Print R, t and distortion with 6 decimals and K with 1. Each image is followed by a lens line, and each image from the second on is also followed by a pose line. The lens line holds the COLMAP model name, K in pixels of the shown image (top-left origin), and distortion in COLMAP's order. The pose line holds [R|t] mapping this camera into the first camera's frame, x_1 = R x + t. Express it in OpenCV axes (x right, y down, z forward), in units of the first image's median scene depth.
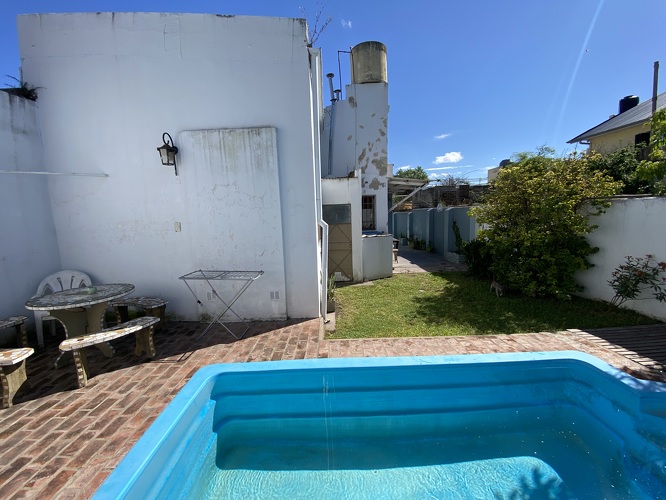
lens RADIAL K [[269.2, 0, 333.0], [0, 269.2, 250.0], [0, 0, 1]] dist [0.034631, -0.030220]
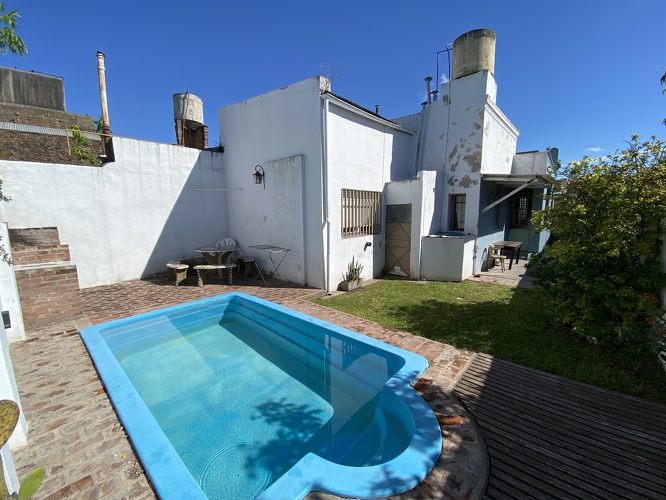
lens RADIAL K [[269.2, 0, 333.0], [0, 269.2, 250.0], [0, 0, 1]] dist [0.034631, -0.030220]
pose [[0.746165, 0.119882, -0.654879, 0.909383], [-0.107387, 0.992446, 0.059321, -0.036047], [0.657044, 0.026063, 0.753402, 0.001067]]
